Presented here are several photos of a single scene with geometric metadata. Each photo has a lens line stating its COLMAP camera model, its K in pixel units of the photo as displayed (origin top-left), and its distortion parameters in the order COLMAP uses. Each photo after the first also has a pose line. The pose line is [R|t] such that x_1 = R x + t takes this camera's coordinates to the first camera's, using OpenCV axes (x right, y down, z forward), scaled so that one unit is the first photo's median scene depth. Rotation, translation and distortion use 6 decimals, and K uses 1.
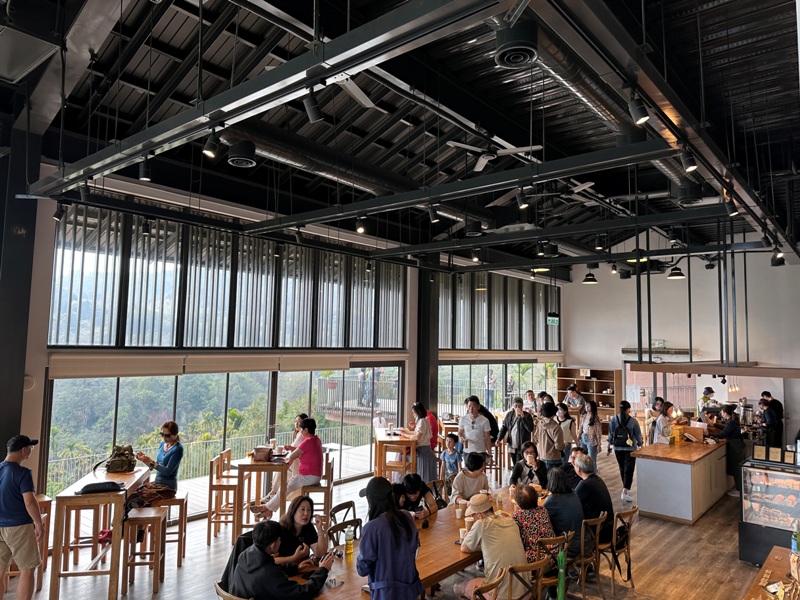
lens RADIAL K [[557.8, 0, 400.0], [0, 557.8, 300.0], [0, 0, 1]] dist [0.111695, -0.146879]
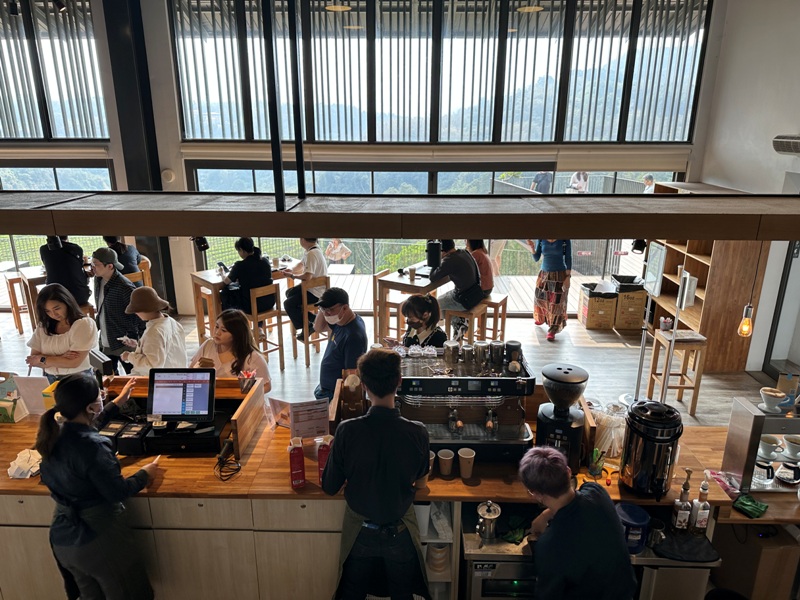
lens RADIAL K [[557.8, 0, 400.0], [0, 557.8, 300.0], [0, 0, 1]] dist [0.111695, -0.146879]
pose [[0.610023, 0.205560, -0.765256, 0.235959], [0.072147, 0.947344, 0.311984, 0.028903], [0.789093, -0.245528, 0.563071, 0.299536]]
